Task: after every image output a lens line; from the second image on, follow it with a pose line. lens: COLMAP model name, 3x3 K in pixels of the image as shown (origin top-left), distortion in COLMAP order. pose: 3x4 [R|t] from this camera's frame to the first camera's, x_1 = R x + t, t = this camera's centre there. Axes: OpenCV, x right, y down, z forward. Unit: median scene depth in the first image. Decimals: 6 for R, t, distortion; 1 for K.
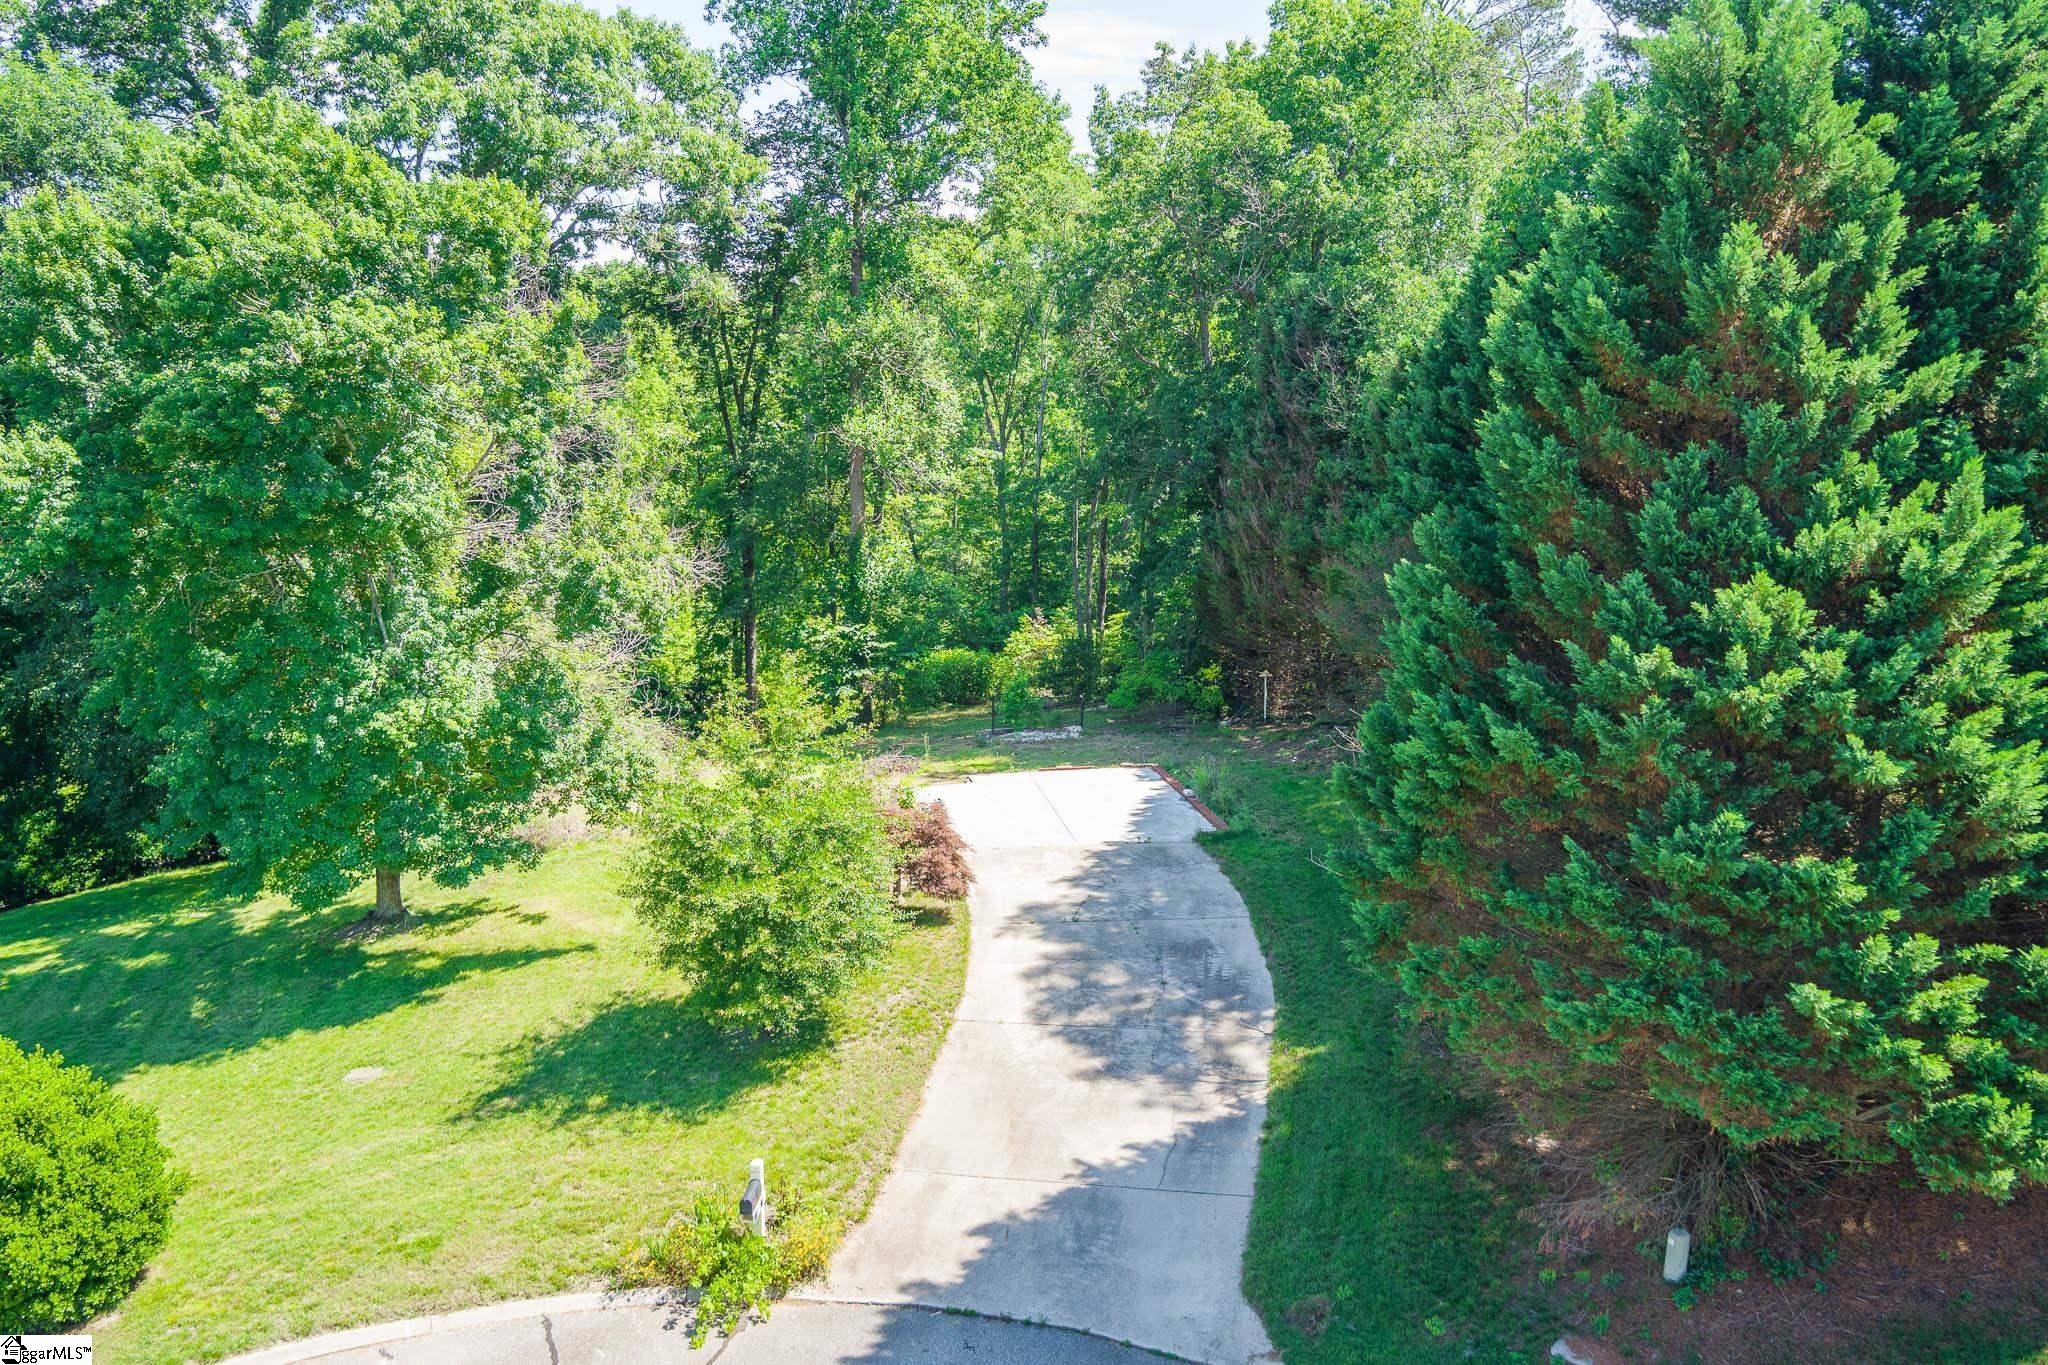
lens RADIAL K [[1658.6, 0, 1024.0], [0, 1658.6, 682.5], [0, 0, 1]] dist [-0.080095, 0.030866]
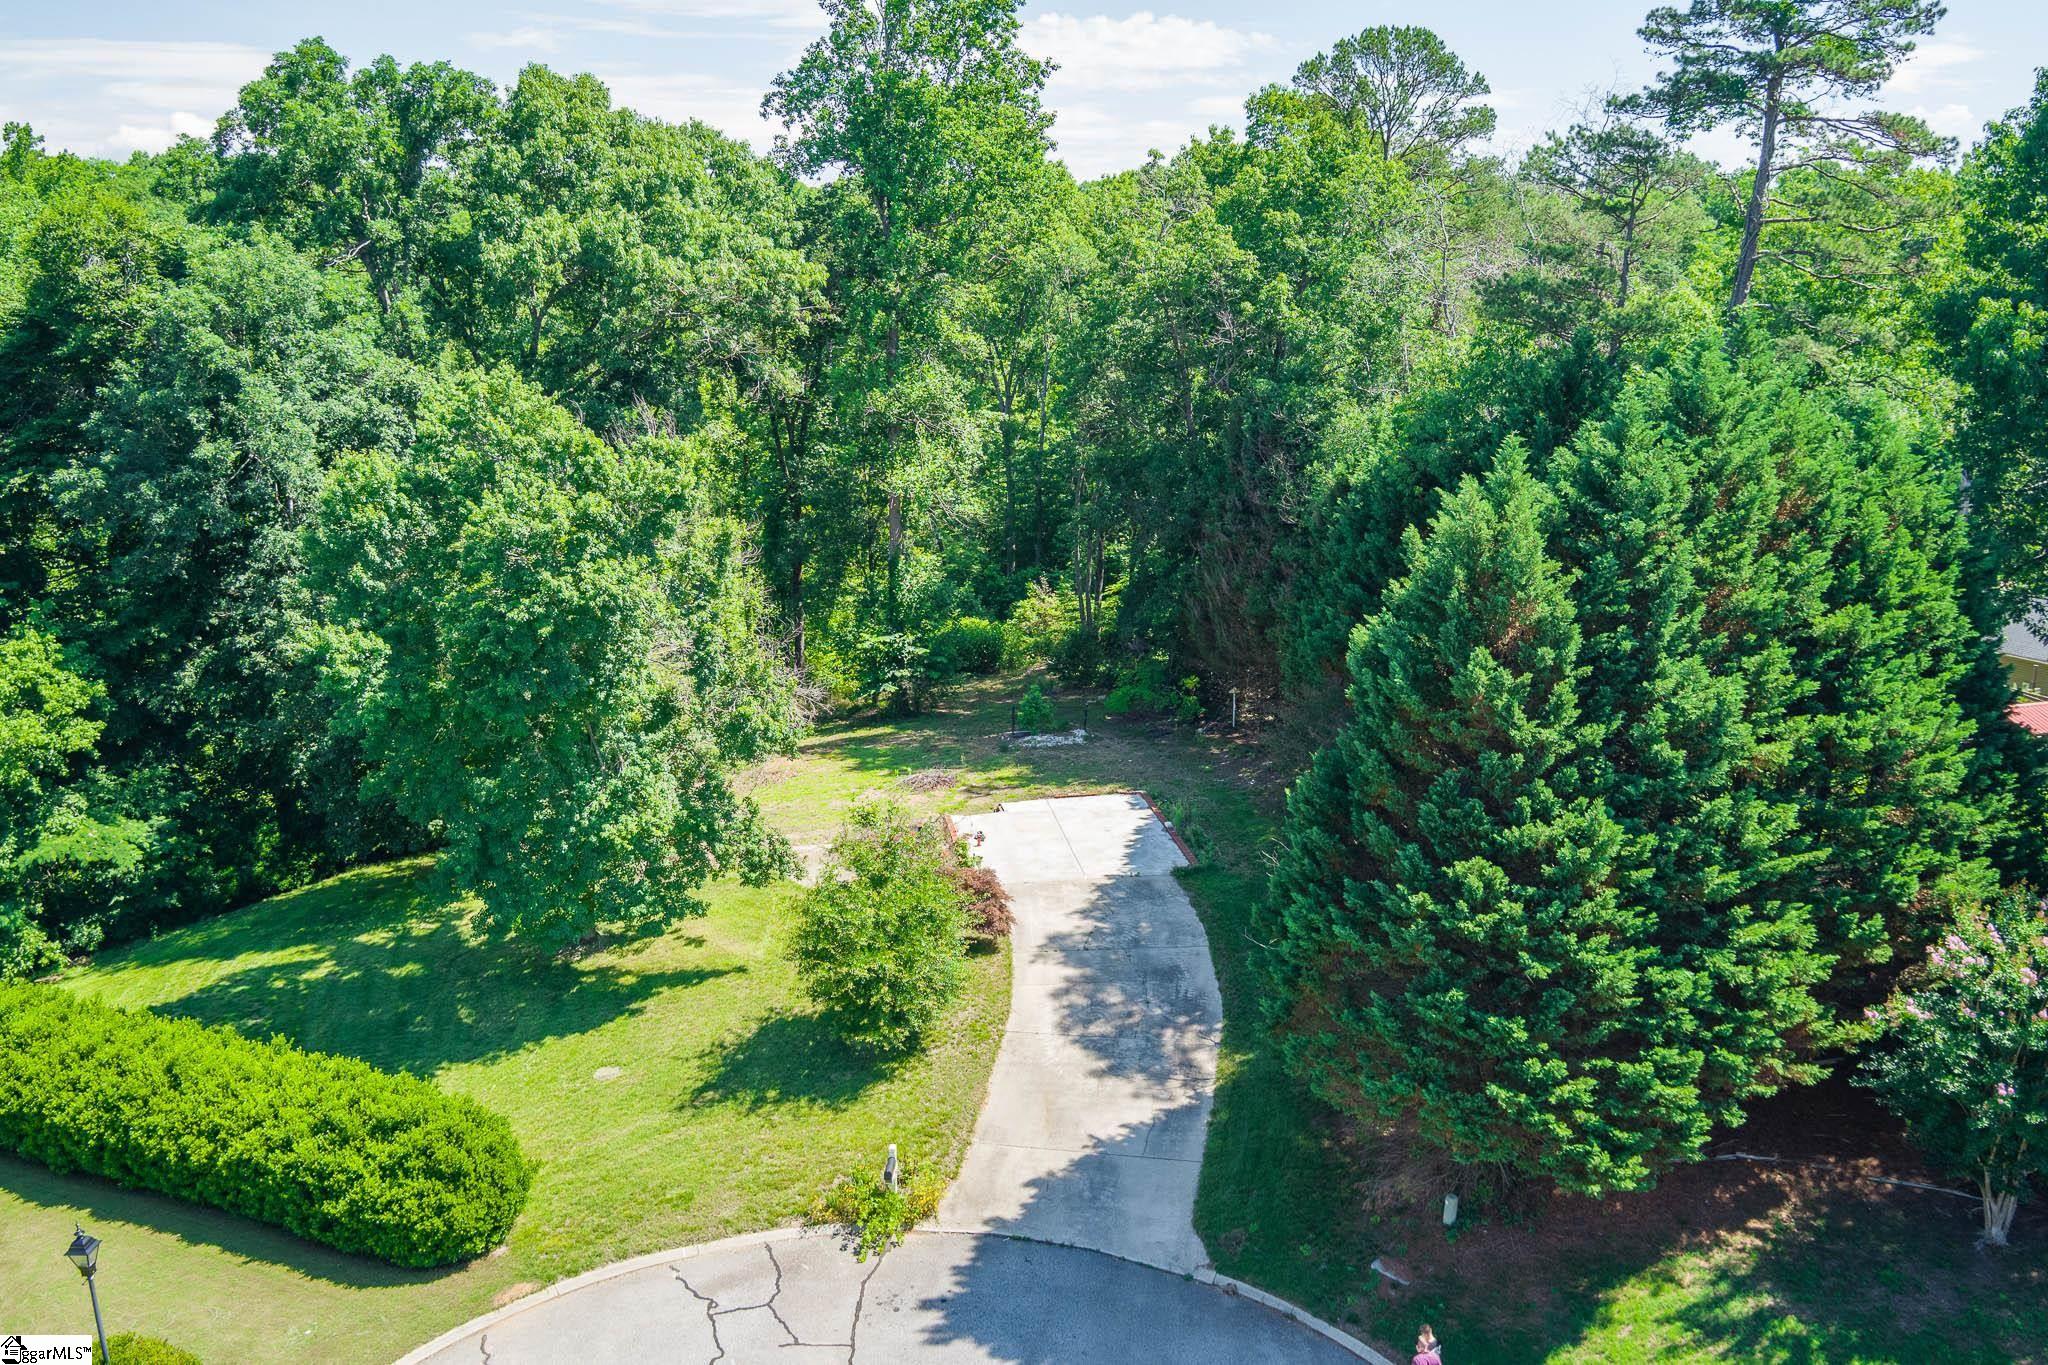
lens RADIAL K [[1655.1, 0, 1023.8], [0, 1655.1, 686.7], [0, 0, 1]] dist [-0.065154, 0.003882]
pose [[0.999988, -0.002974, 0.003807, -0.031275], [0.002609, 0.995707, 0.092525, -0.244887], [-0.004066, -0.092514, 0.995703, -0.451395]]
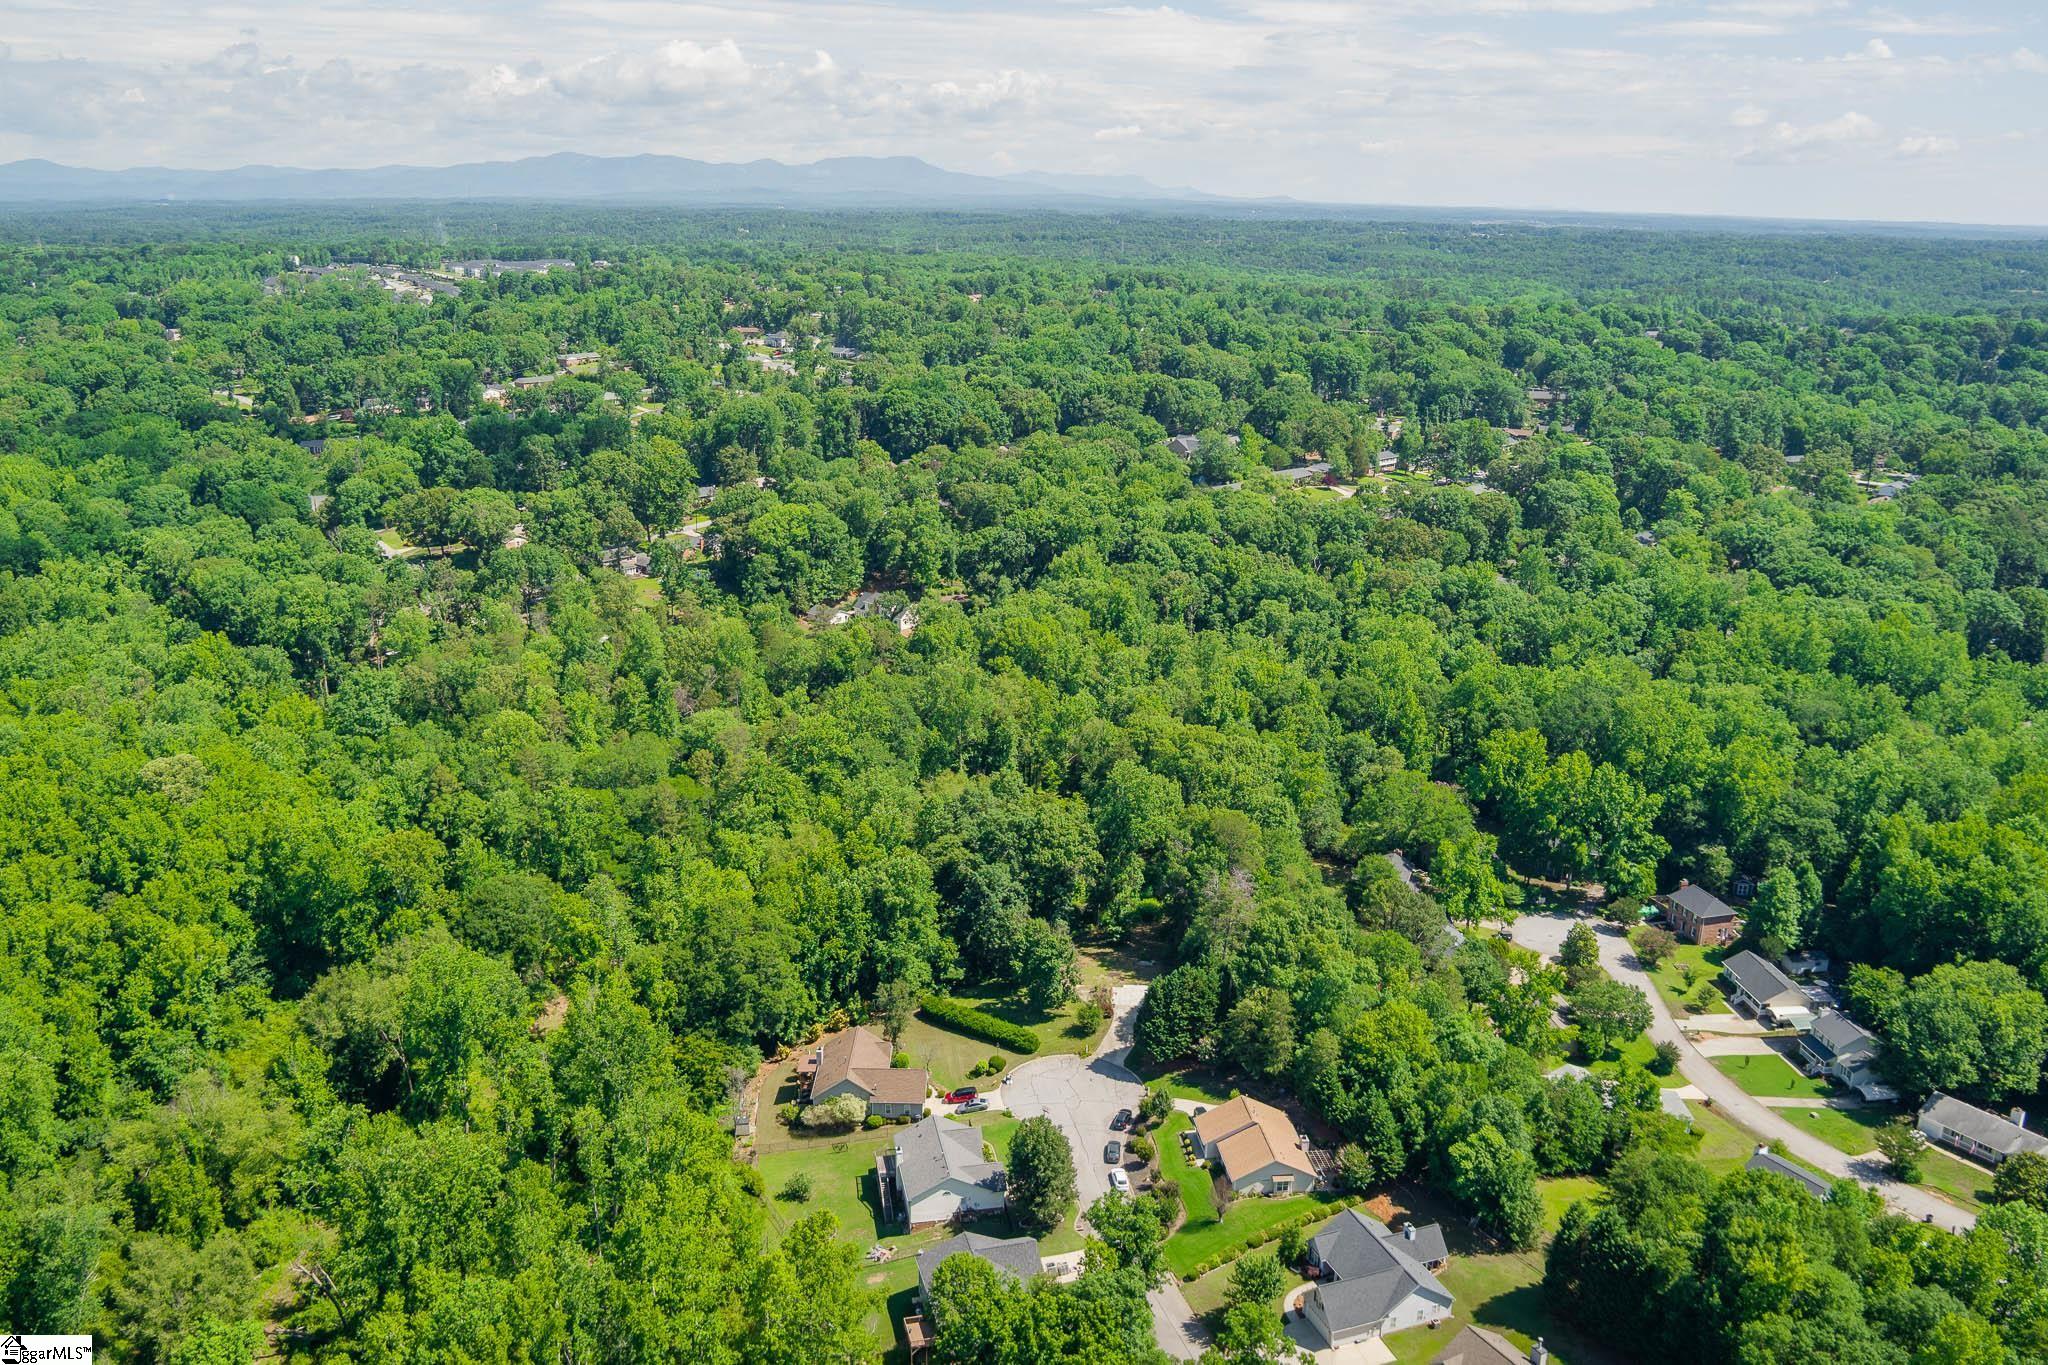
lens RADIAL K [[1658.6, 0, 1024.0], [0, 1658.6, 682.5], [0, 0, 1]] dist [-0.080095, 0.030866]
pose [[0.971194, 0.082302, -0.223626, 1.526775], [-0.050883, 0.988443, 0.142801, -3.286335], [0.232795, -0.127309, 0.964157, -8.477862]]
